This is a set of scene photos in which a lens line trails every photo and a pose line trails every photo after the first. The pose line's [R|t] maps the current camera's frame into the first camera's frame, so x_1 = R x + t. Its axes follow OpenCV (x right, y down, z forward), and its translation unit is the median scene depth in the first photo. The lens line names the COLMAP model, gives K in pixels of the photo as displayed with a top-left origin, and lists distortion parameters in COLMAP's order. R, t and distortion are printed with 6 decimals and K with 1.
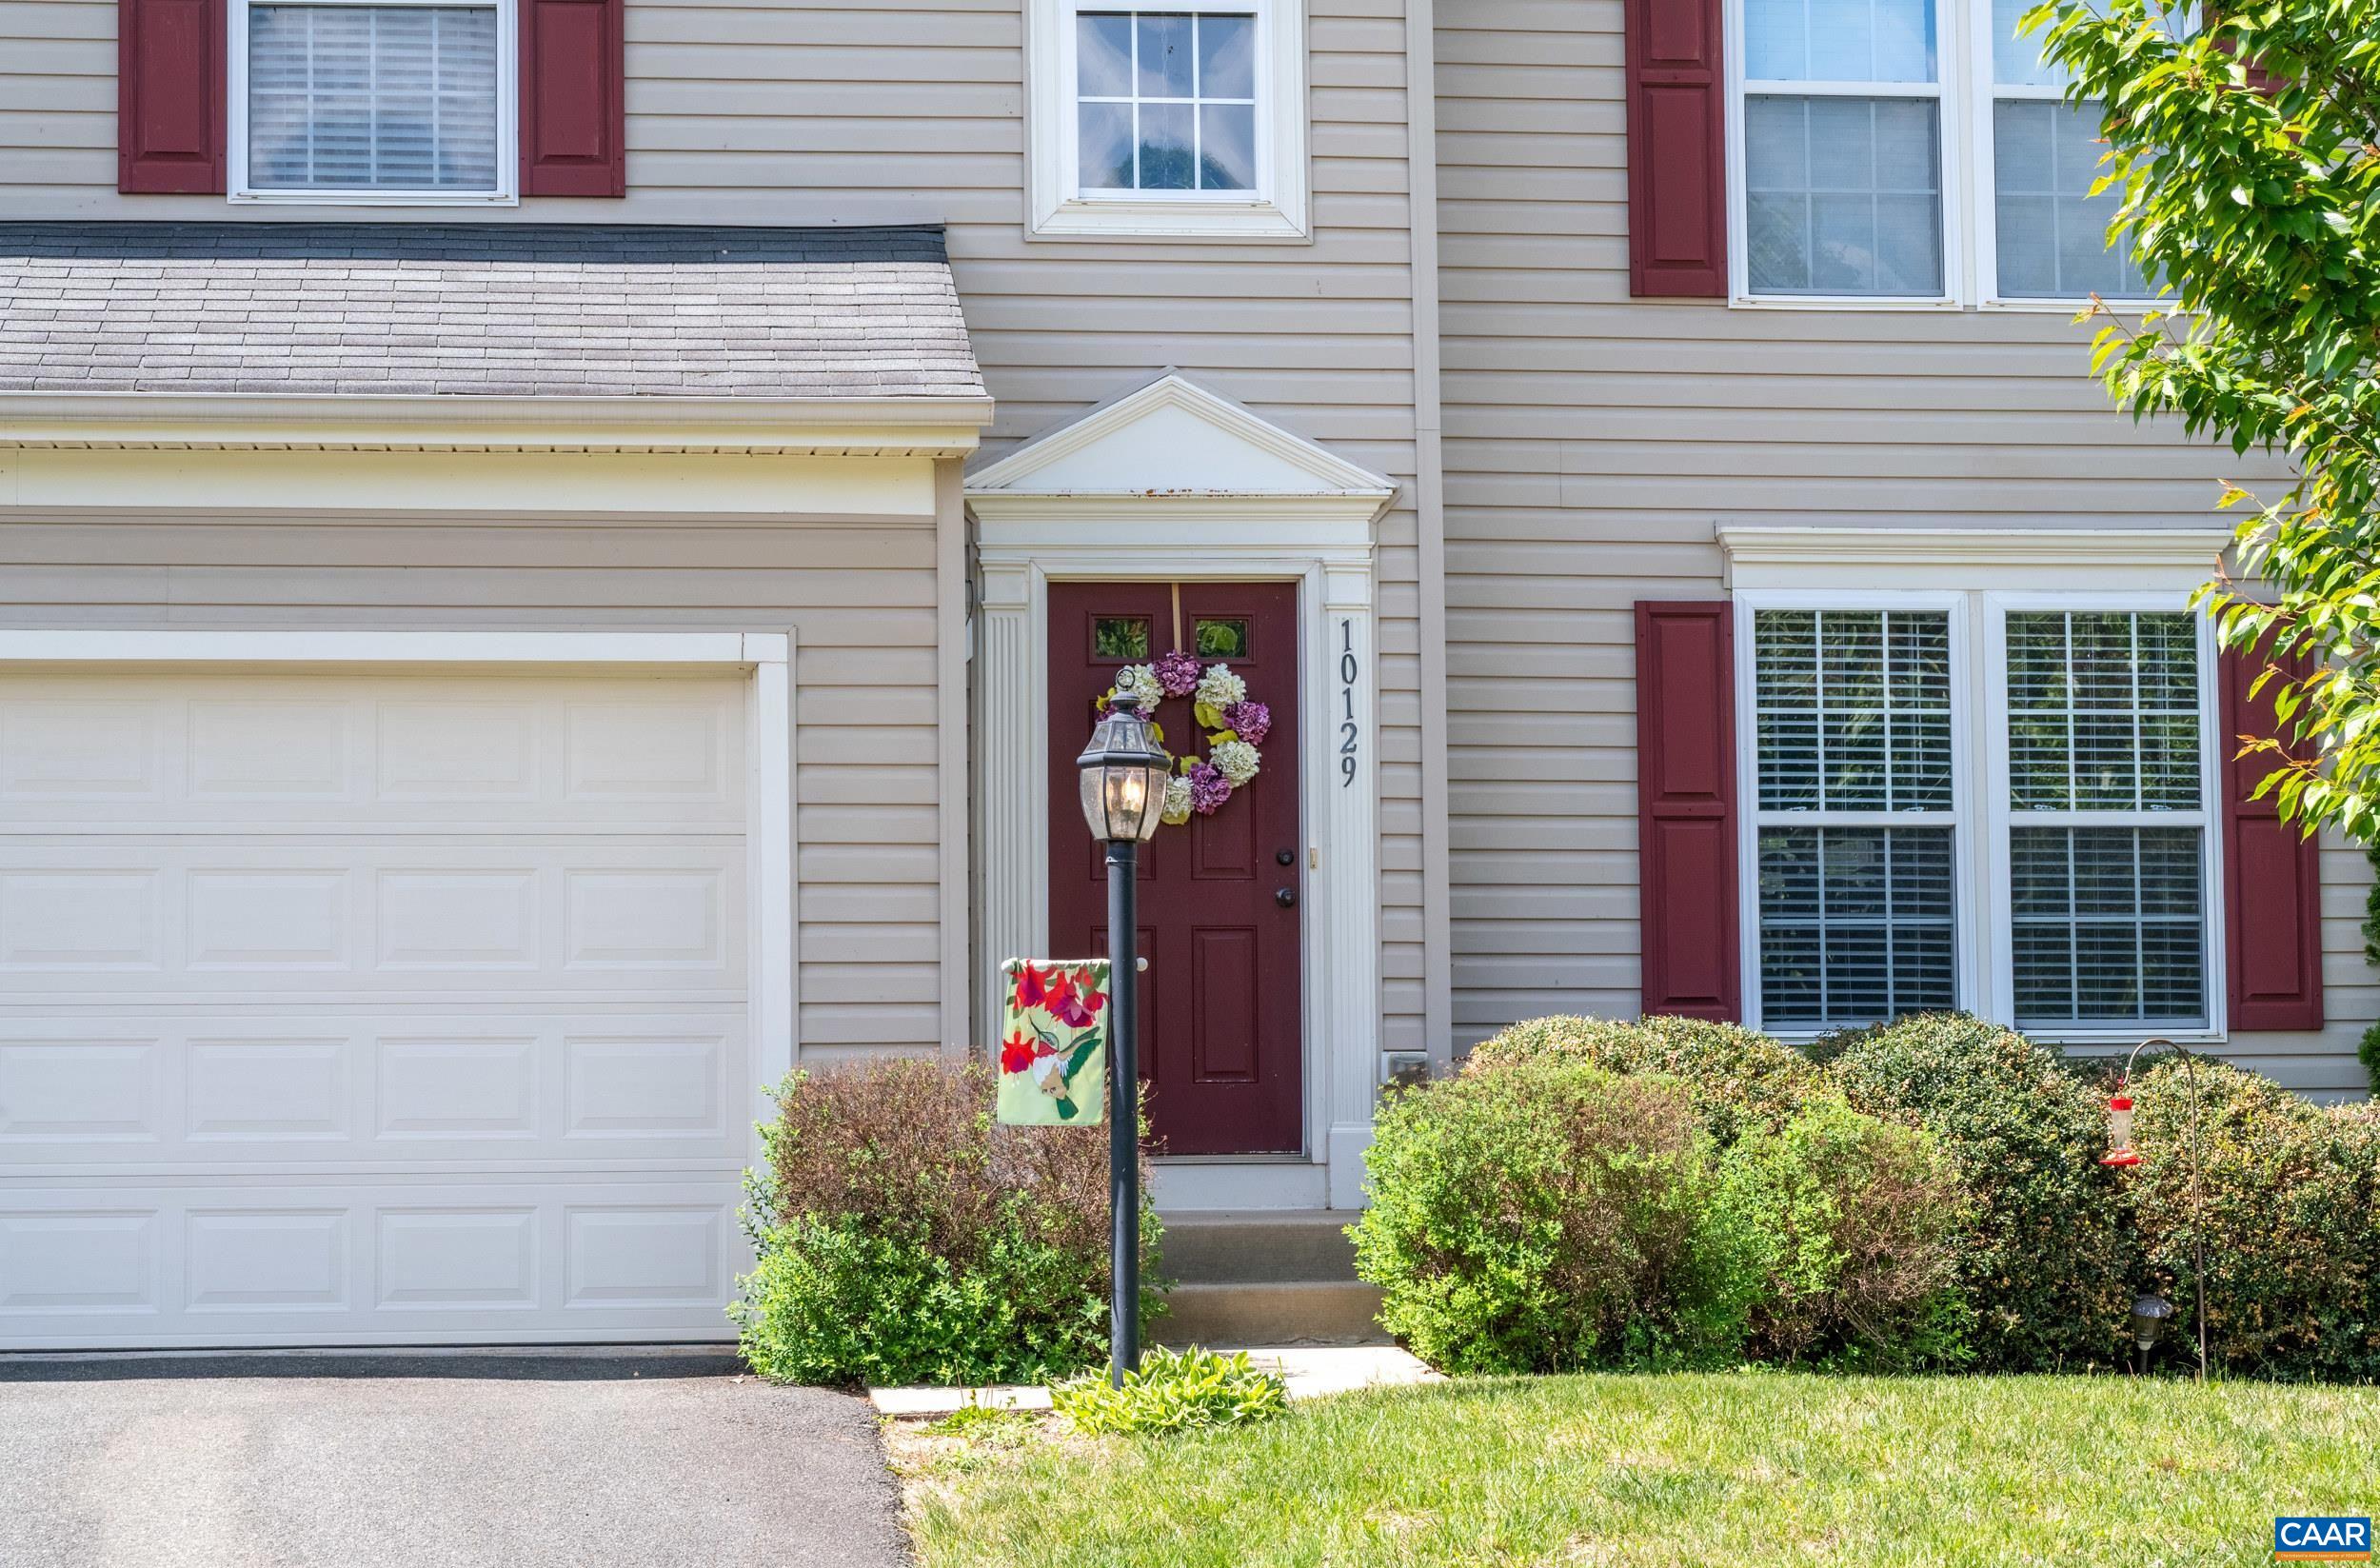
lens RADIAL K [[4988.7, 0, 1190.0], [0, 4988.7, 784.0], [0, 0, 1]] dist [0.002277, 0.225453]
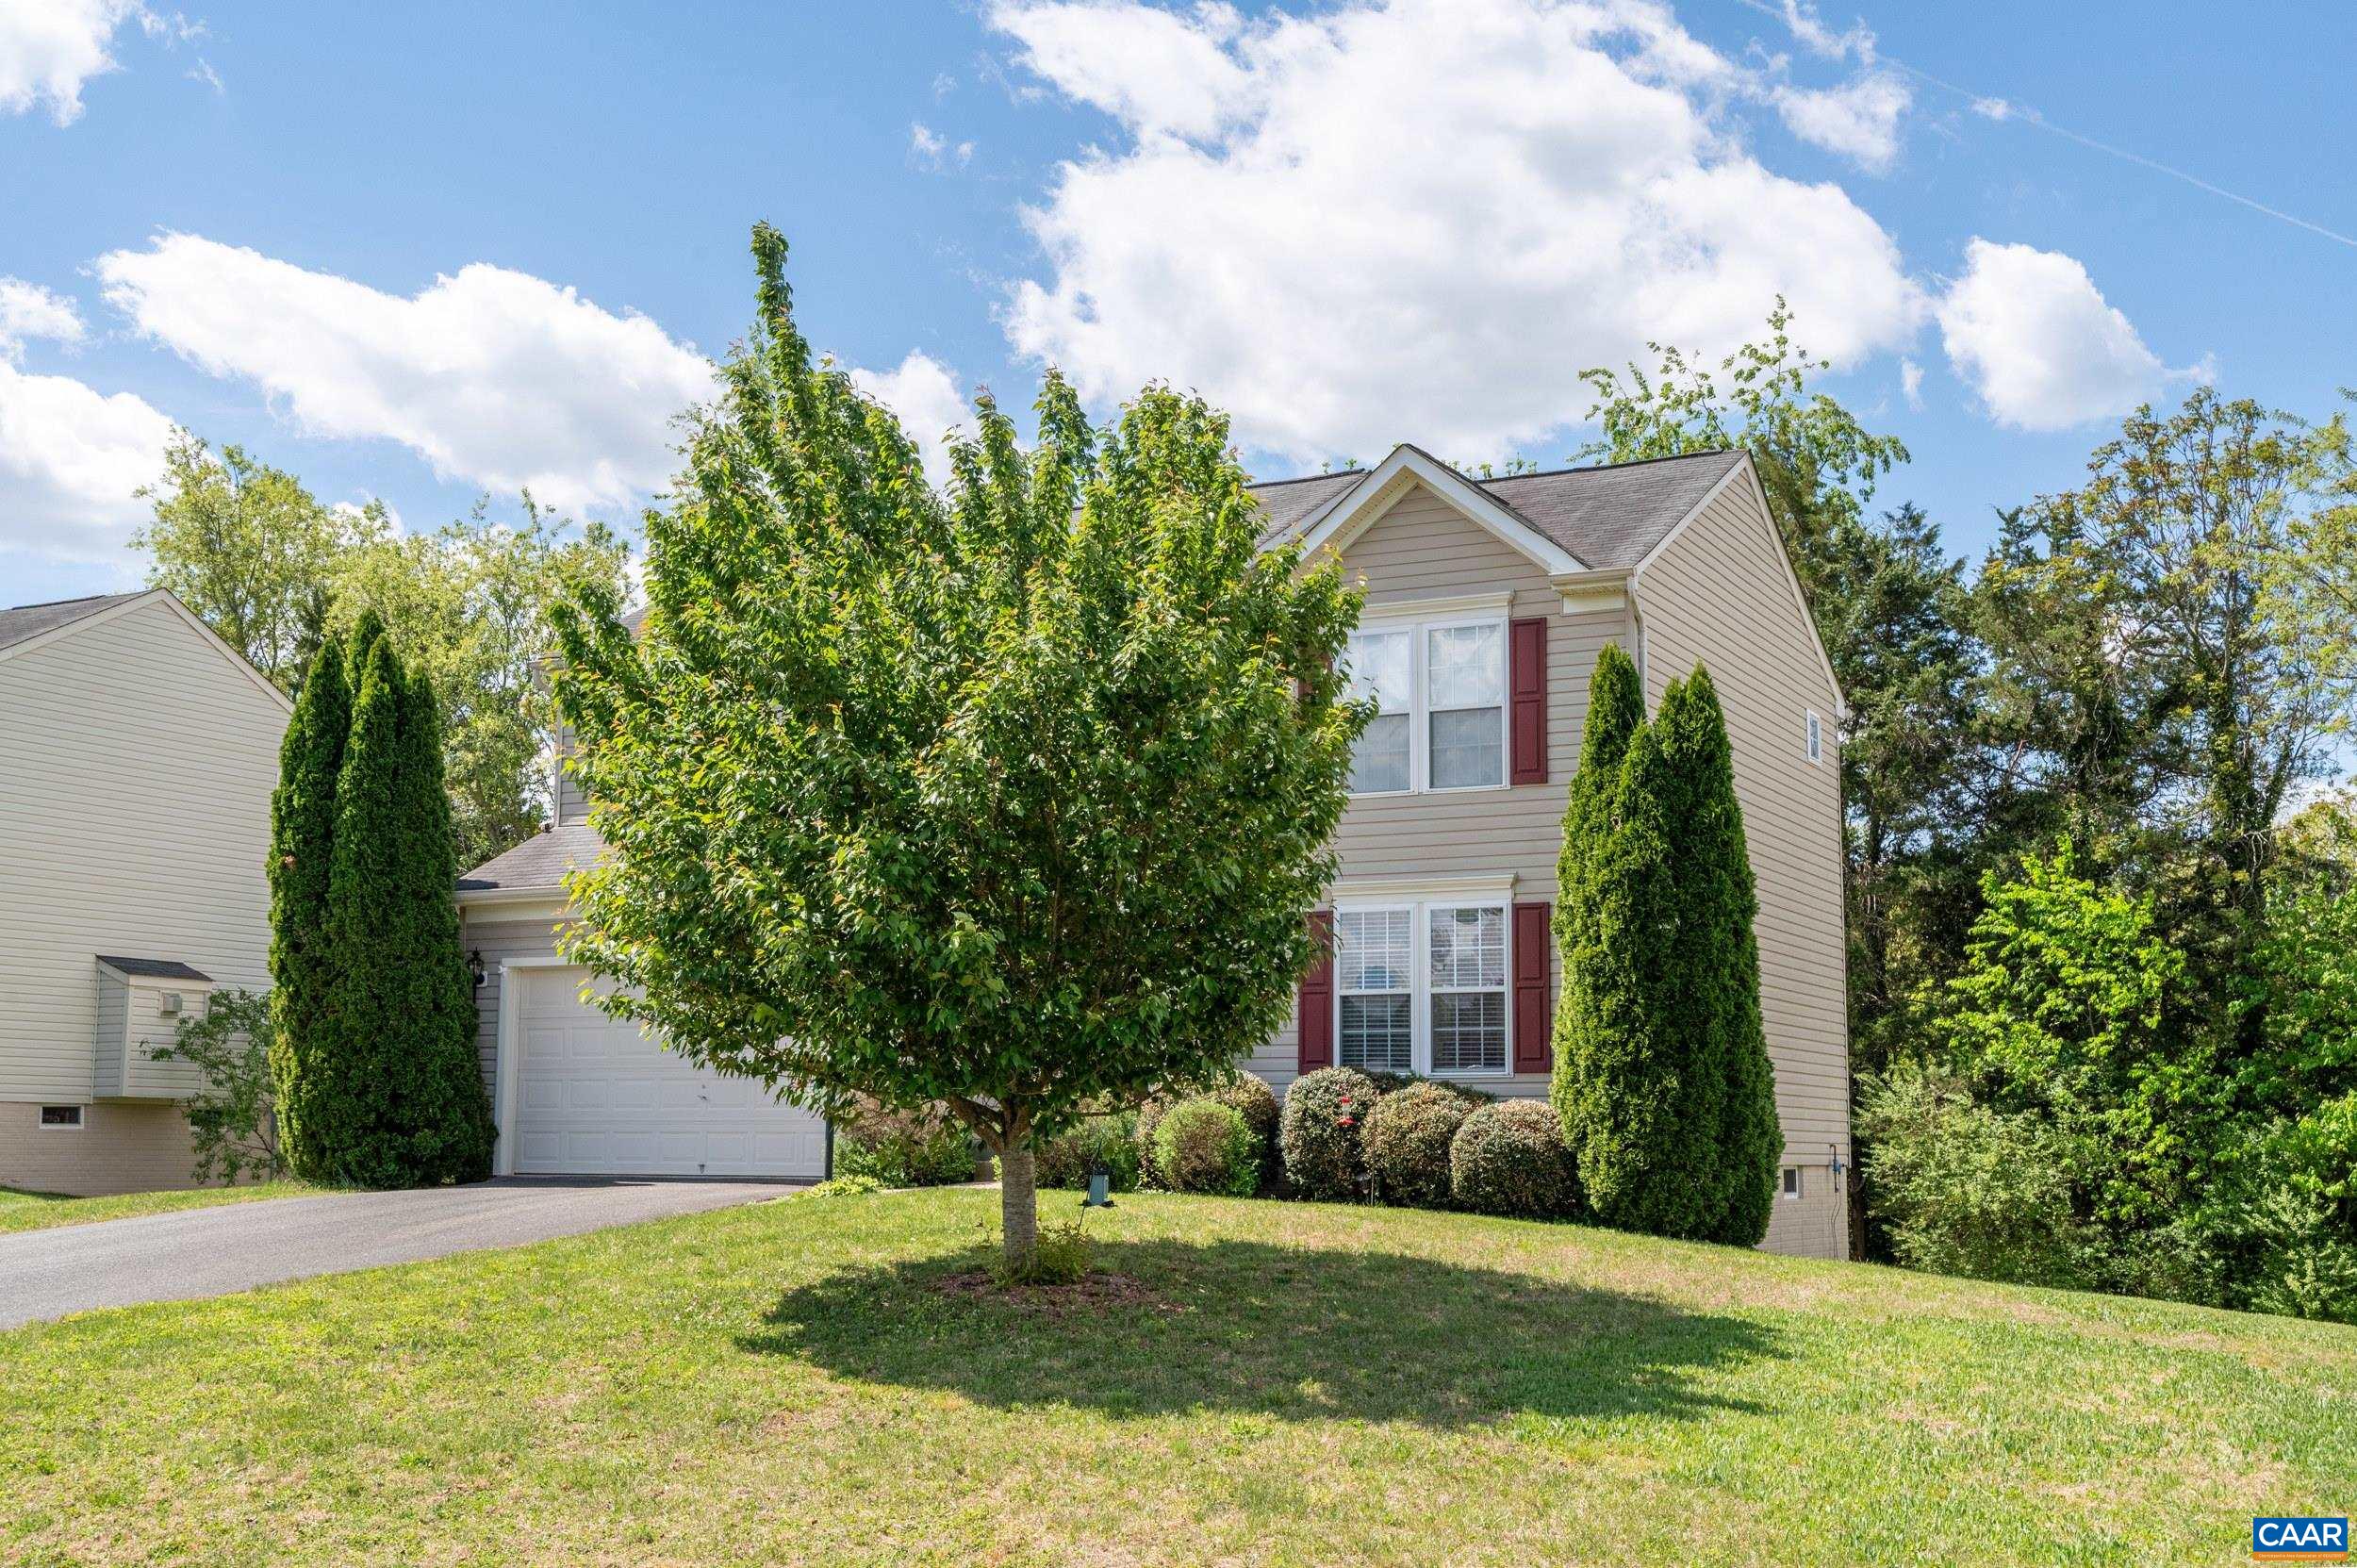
lens RADIAL K [[2720.6, 0, 1178.5], [0, 2720.6, 784.0], [0, 0, 1]] dist [-0.007839, -0.002648]
pose [[0.827044, -0.061465, -0.558766, 0.898100], [0.031928, 0.997536, -0.062473, -0.016817], [0.561229, 0.033827, 0.826969, -0.257468]]
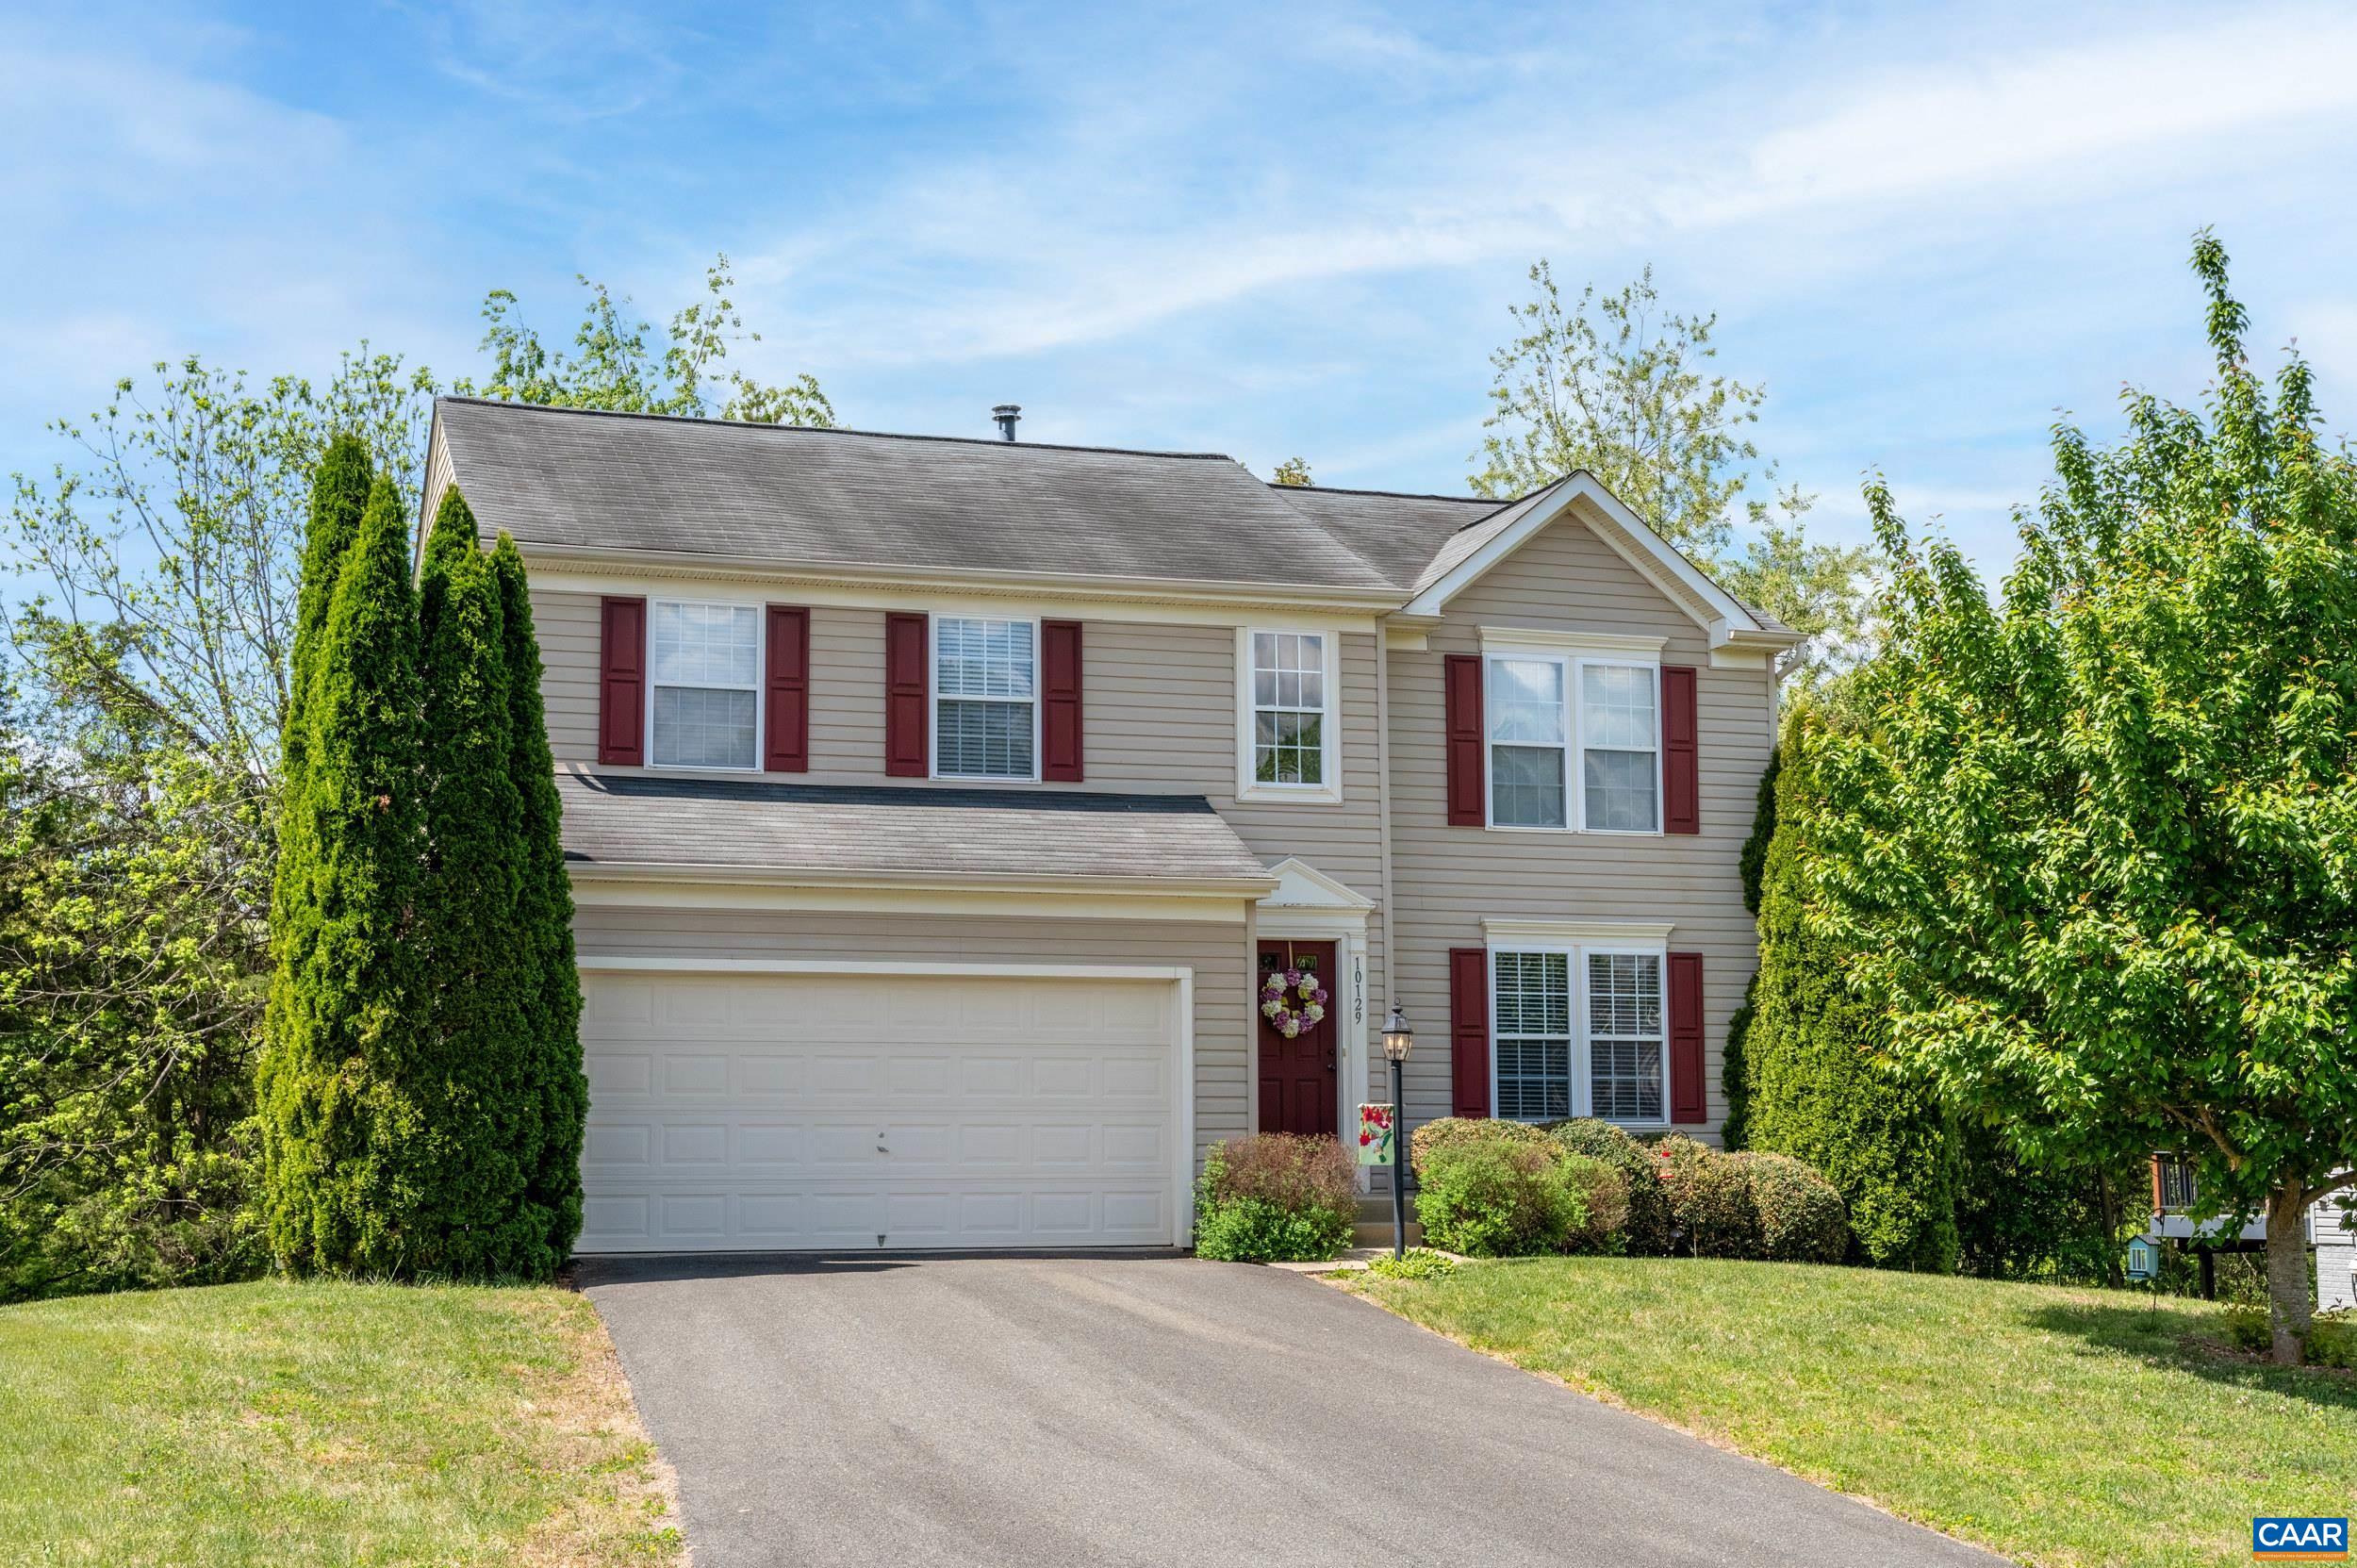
lens RADIAL K [[2934.0, 0, 1178.5], [0, 2934.0, 784.0], [0, 0, 1]] dist [0.005532, -0.023377]
pose [[0.980963, 0.031047, 0.191697, -0.343742], [-0.021702, 0.998480, -0.050659, -0.043281], [-0.192978, 0.045534, 0.980146, -0.434744]]
